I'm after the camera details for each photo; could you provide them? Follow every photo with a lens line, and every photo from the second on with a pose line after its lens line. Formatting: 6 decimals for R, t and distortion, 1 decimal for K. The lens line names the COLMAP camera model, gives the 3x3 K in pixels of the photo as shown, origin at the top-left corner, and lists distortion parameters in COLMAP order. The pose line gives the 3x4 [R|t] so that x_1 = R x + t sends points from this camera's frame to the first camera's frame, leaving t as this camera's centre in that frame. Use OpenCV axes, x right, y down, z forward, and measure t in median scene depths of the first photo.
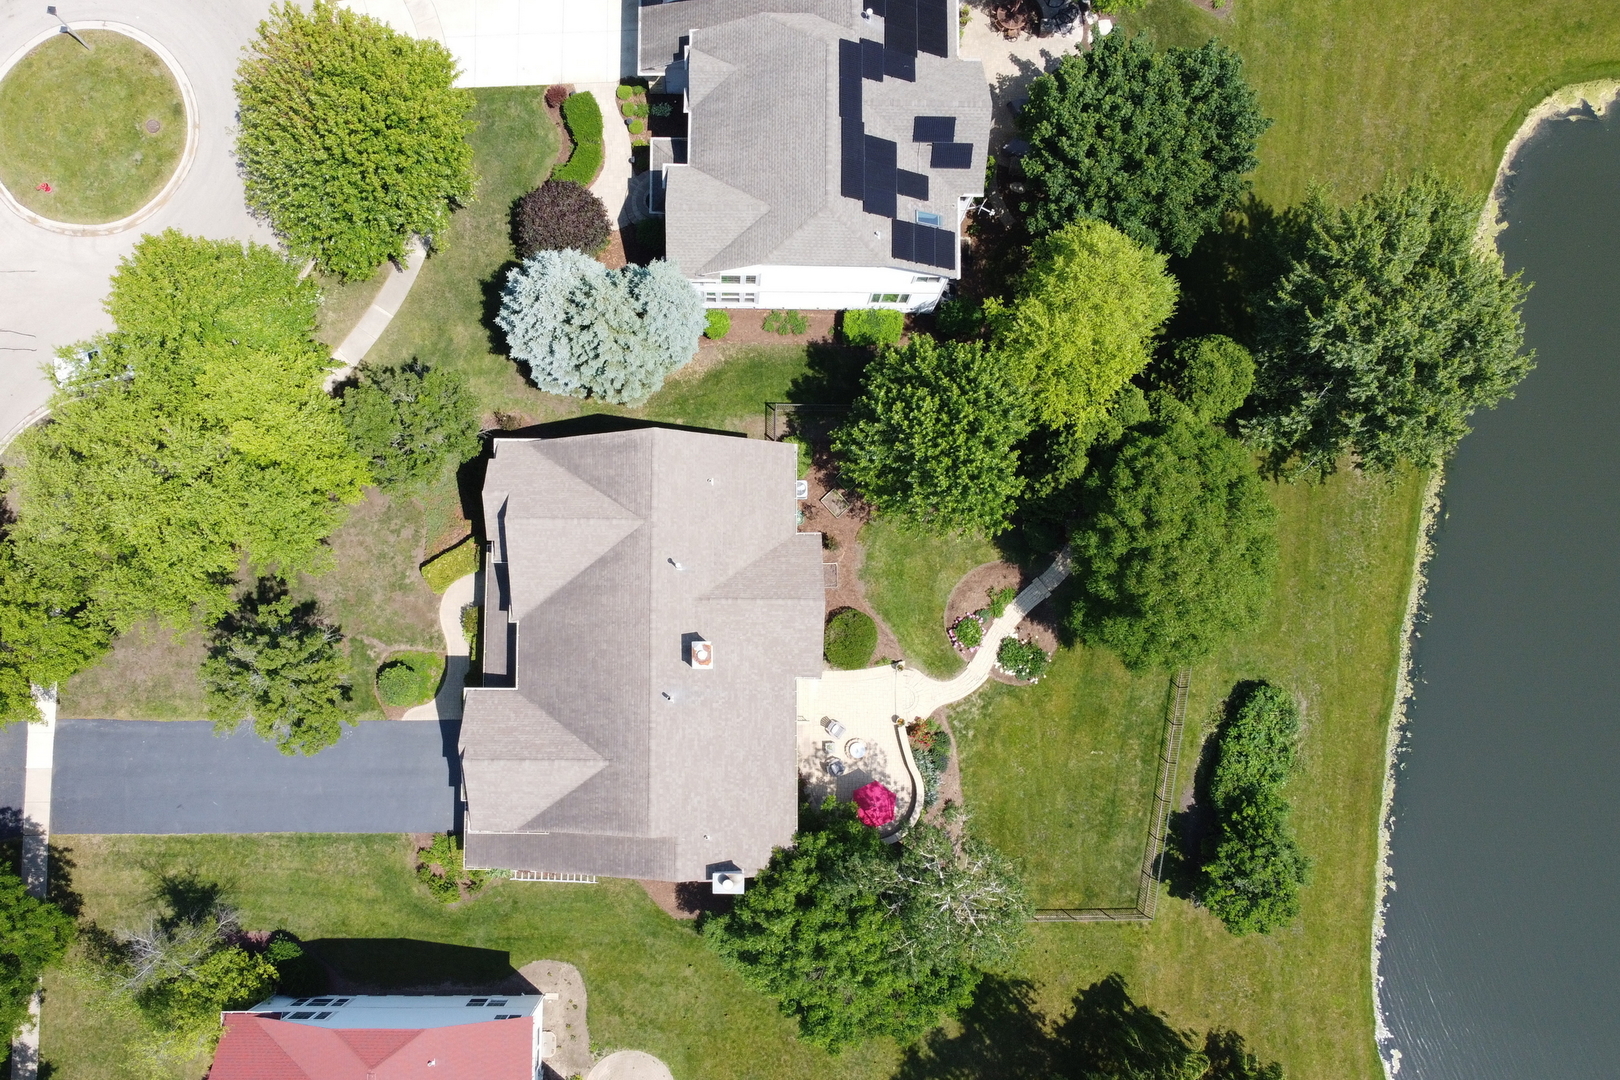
lens RADIAL K [[1482.0, 0, 721.4], [0, 1482.0, 570.8], [0, 0, 1]] dist [-0.004647, -0.001742]
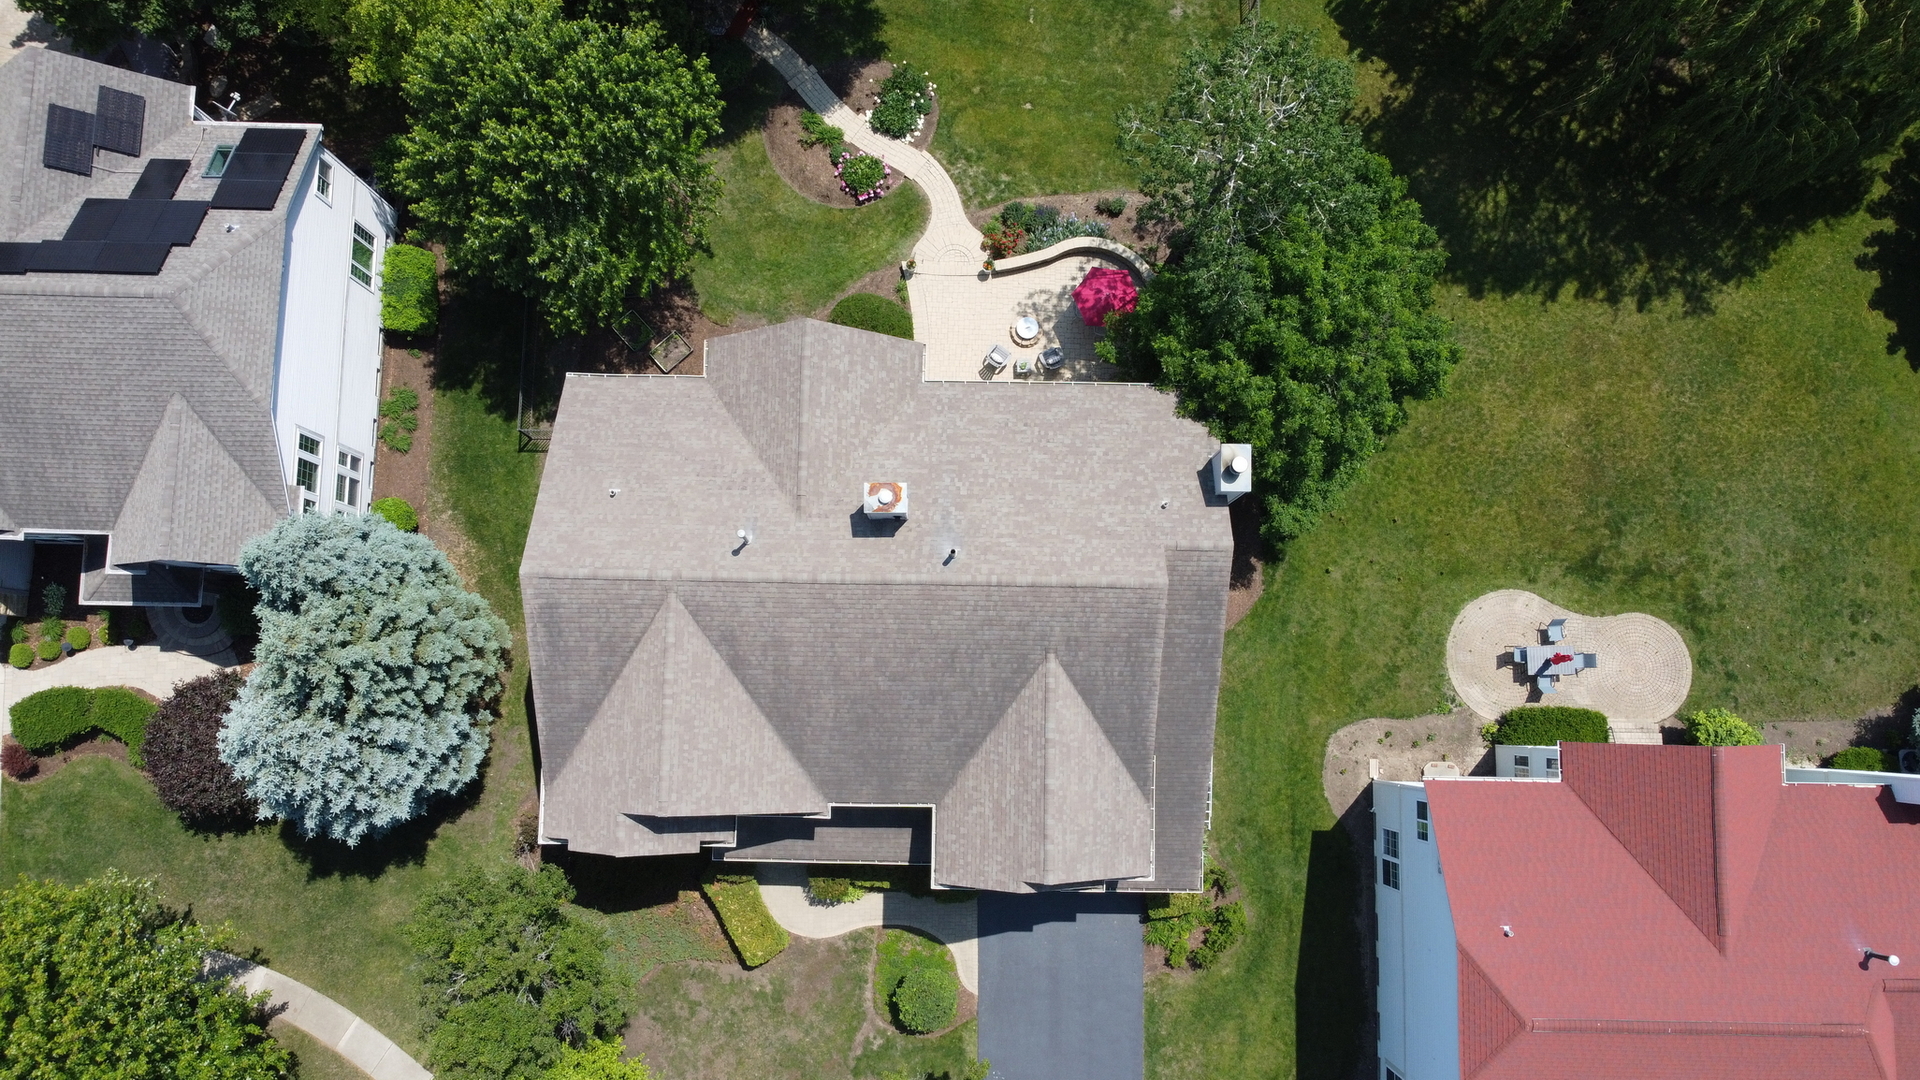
lens RADIAL K [[1481.4, 0, 983.0], [0, 1481.4, 545.4], [0, 0, 1]] dist [-0.005259, -0.002189]
pose [[0.010335, -0.993775, 0.110927, -0.089433], [0.993518, 0.022764, 0.111374, 0.024473], [-0.113205, 0.109057, 0.987568, 0.321610]]
